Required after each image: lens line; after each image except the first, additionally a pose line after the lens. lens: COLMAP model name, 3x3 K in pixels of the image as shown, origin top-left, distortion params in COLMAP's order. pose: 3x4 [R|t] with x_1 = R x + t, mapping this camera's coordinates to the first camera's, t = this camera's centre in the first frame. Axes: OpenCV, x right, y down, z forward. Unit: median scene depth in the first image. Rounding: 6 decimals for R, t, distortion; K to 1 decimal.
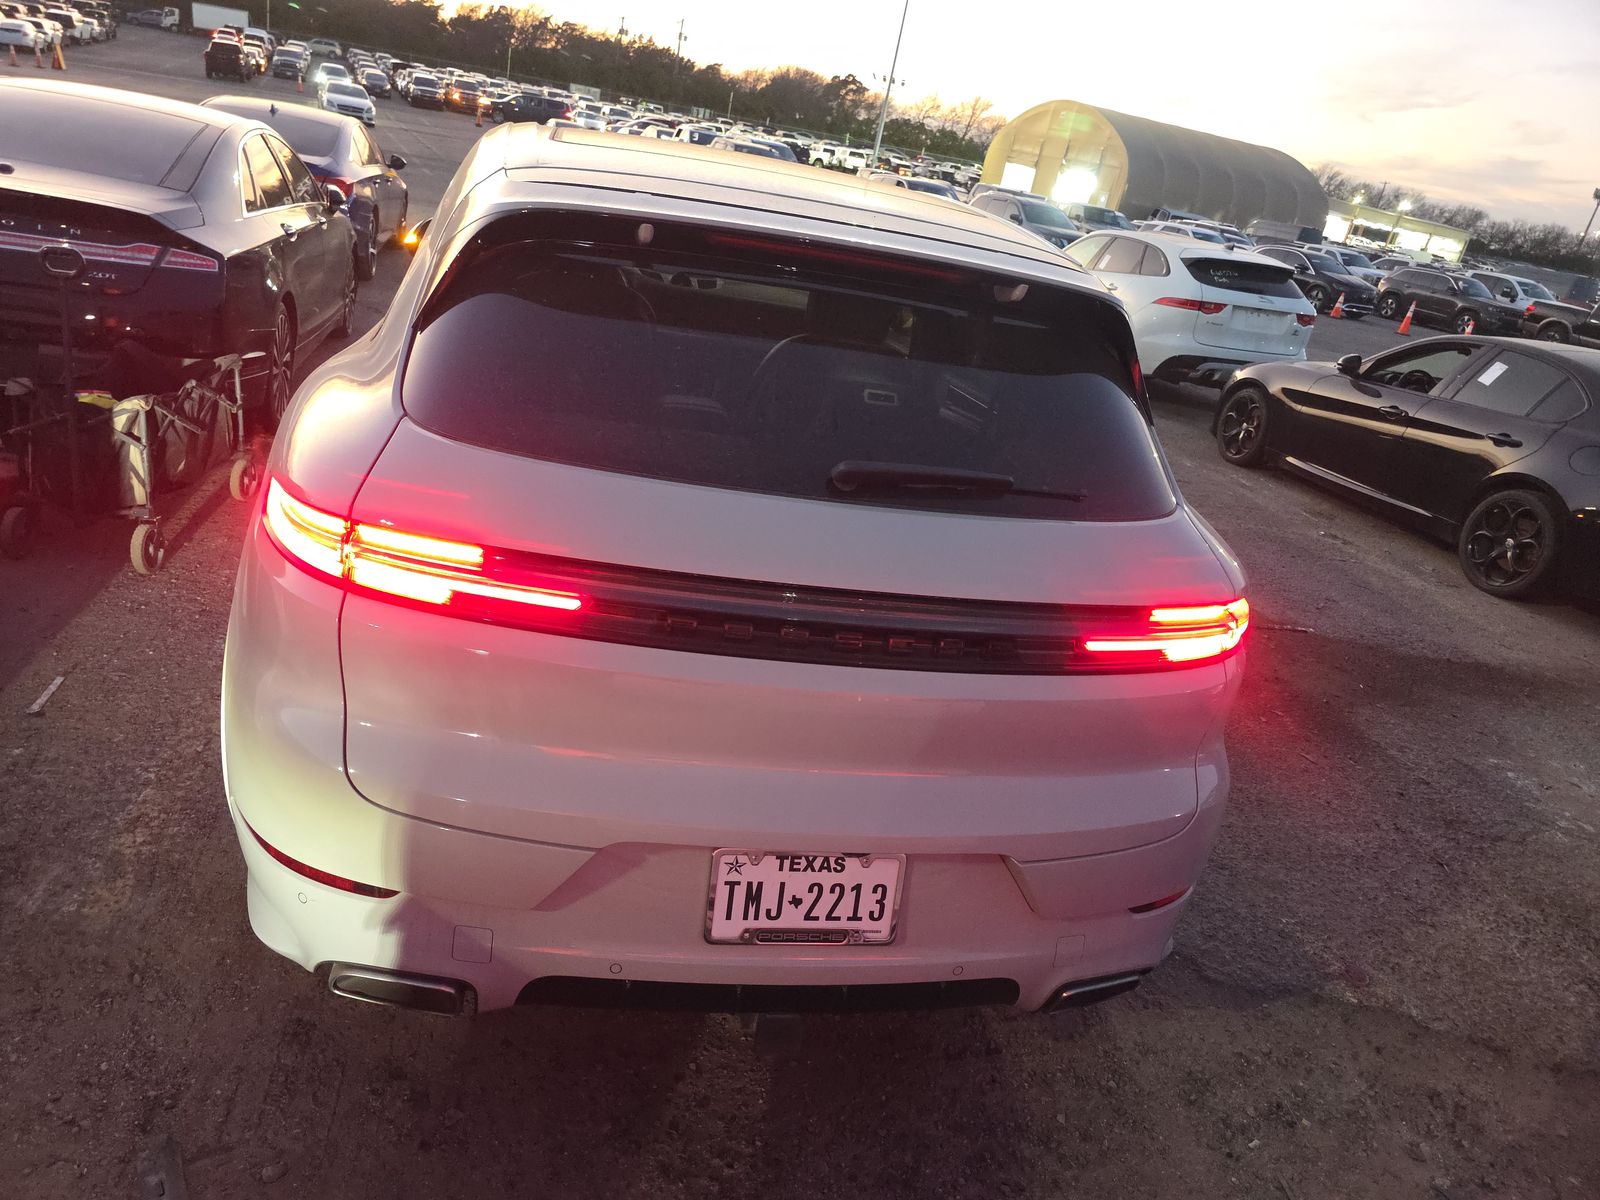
lens RADIAL K [[1072.6, 0, 786.9], [0, 1072.6, 612.0], [0, 0, 1]] dist [0.022362, -0.020919]
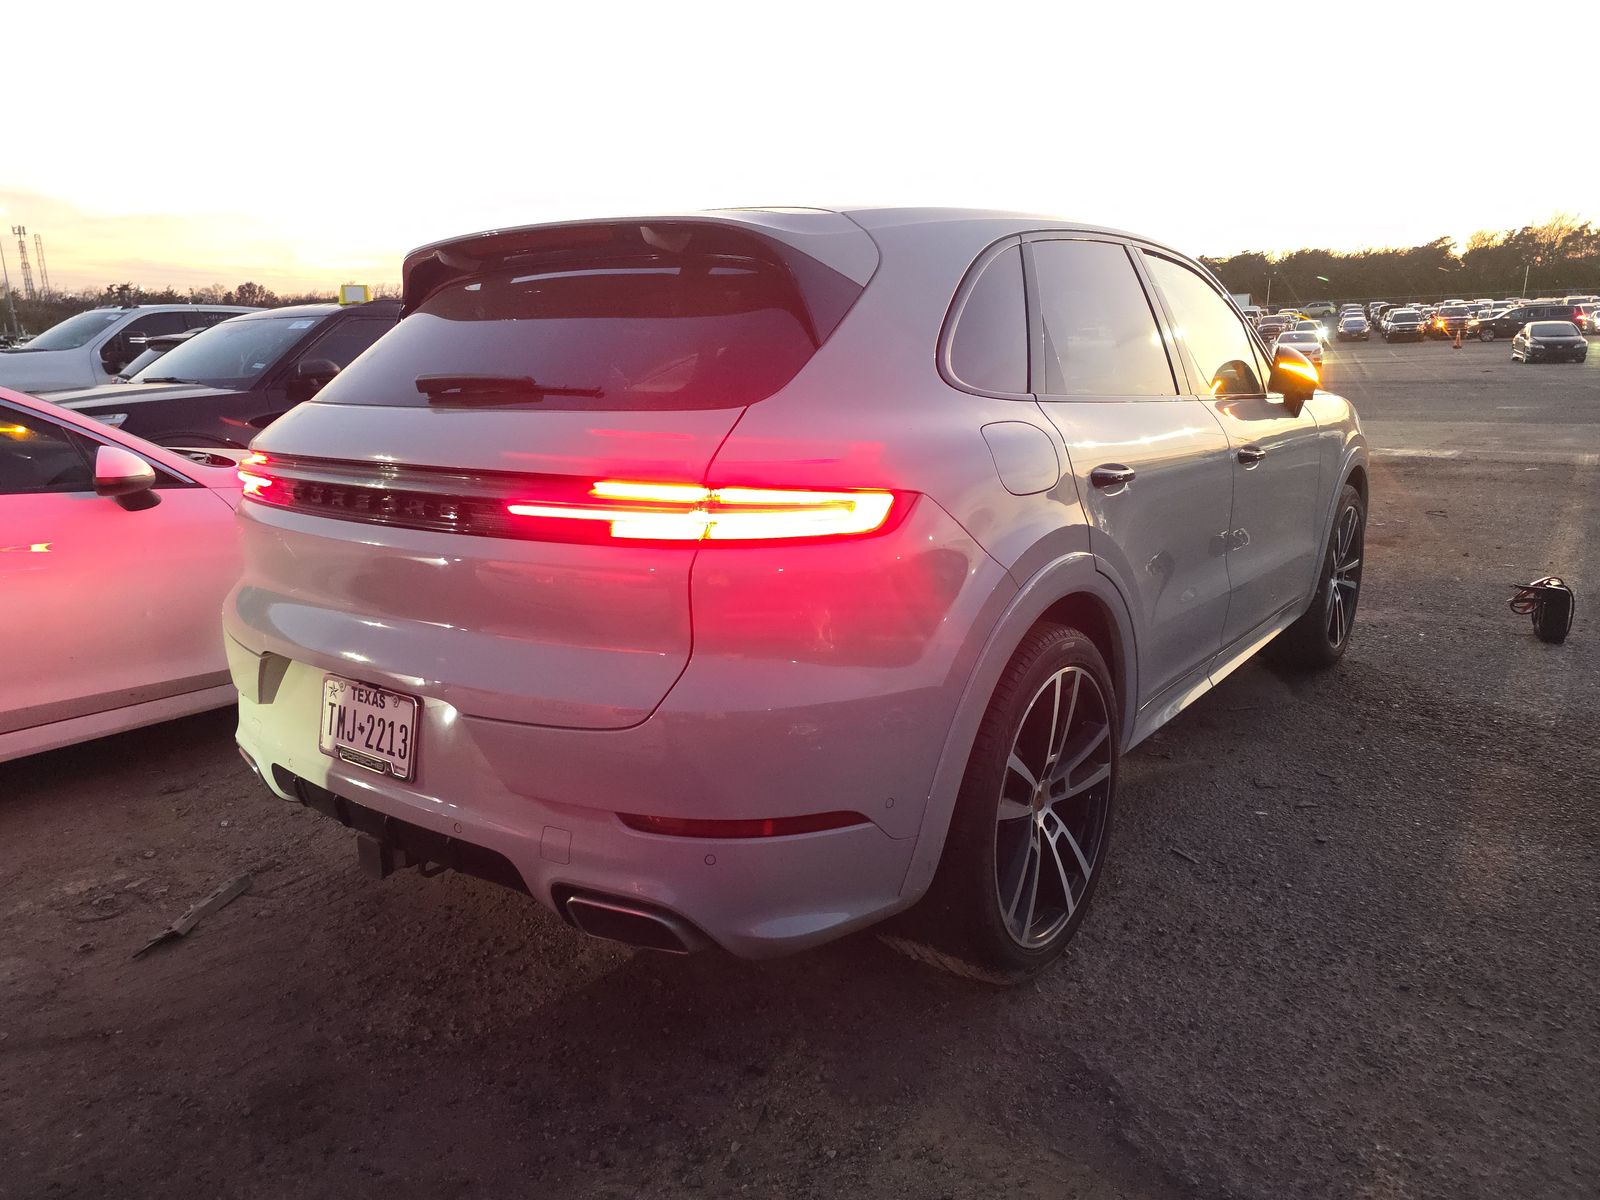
lens RADIAL K [[1072.6, 0, 788.3], [0, 1072.6, 584.8], [0, 0, 1]] dist [0.022362, -0.020919]
pose [[0.666881, -0.023328, -0.744799, 1.137583], [-0.156312, 0.972892, -0.170432, 0.220790], [0.728585, 0.230079, 0.645157, 0.476626]]
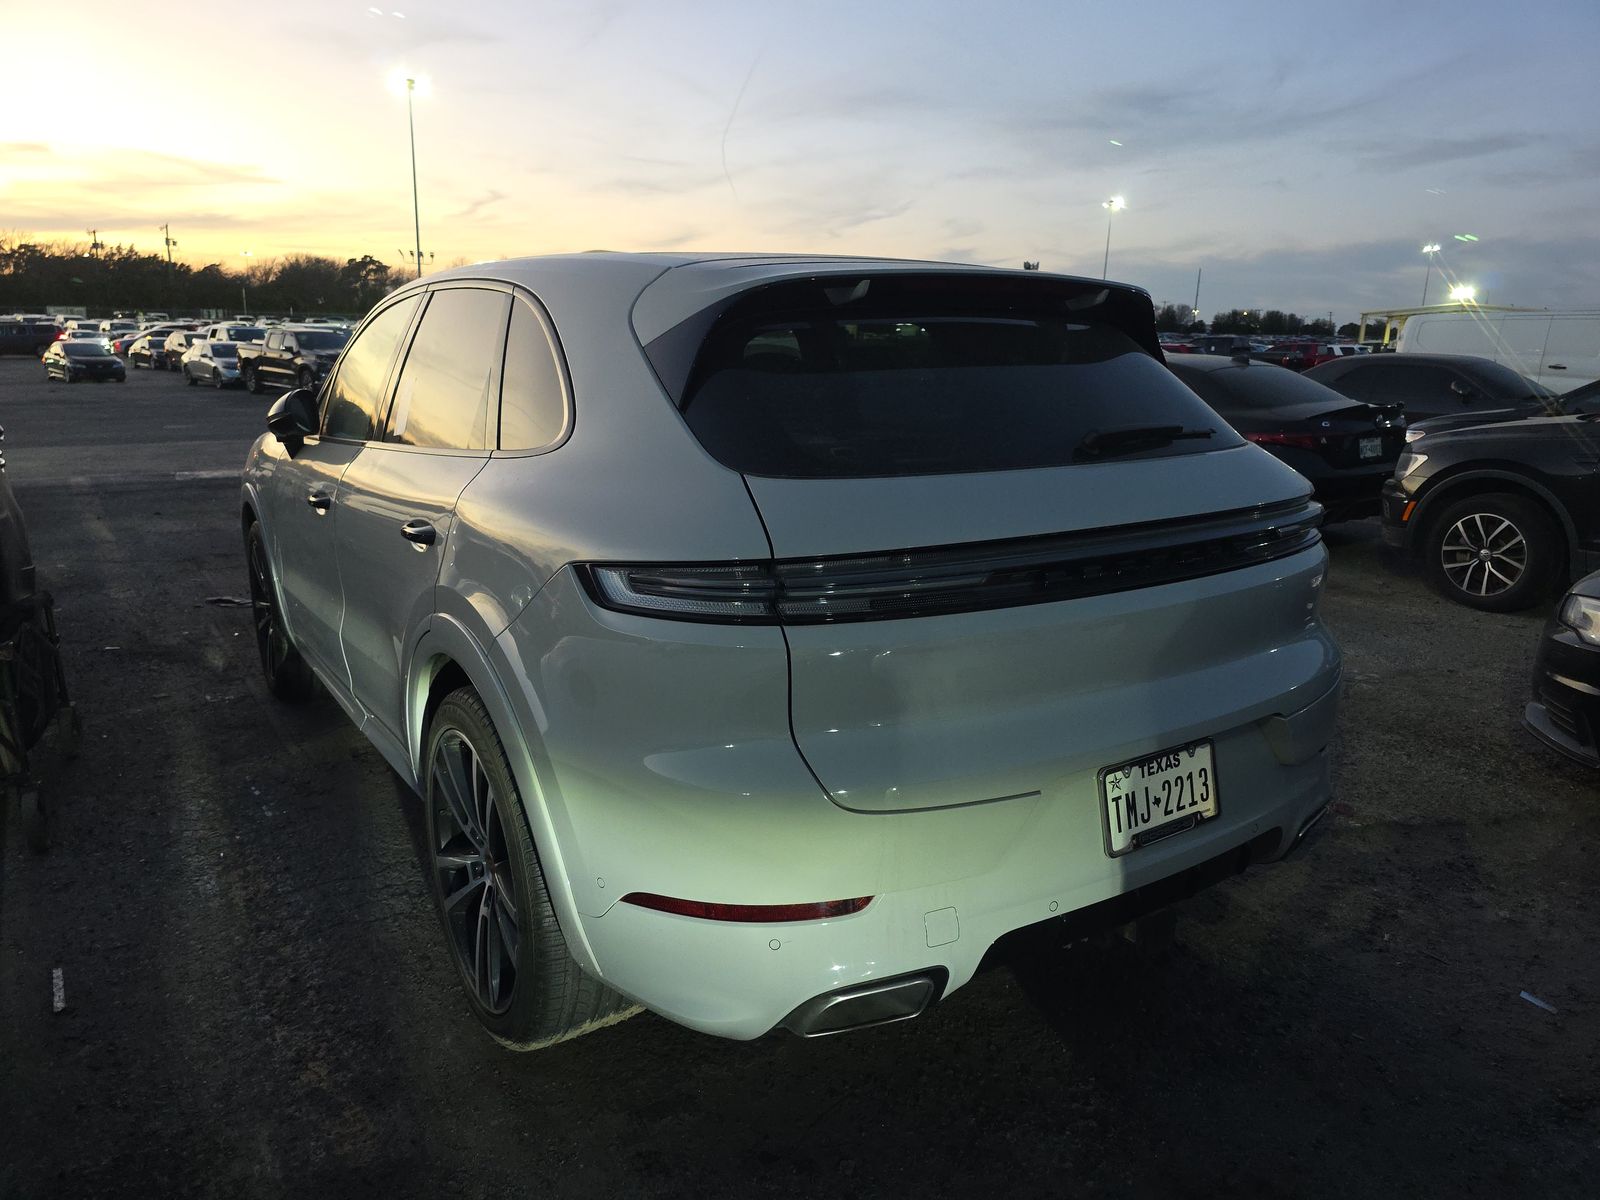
lens RADIAL K [[1072.6, 0, 803.6], [0, 1072.6, 609.8], [0, 0, 1]] dist [0.022362, -0.020919]
pose [[0.904995, -0.250314, 0.343988, -0.624600], [0.290897, 0.954114, -0.071028, 0.038963], [-0.310425, 0.164345, 0.936284, -0.006386]]
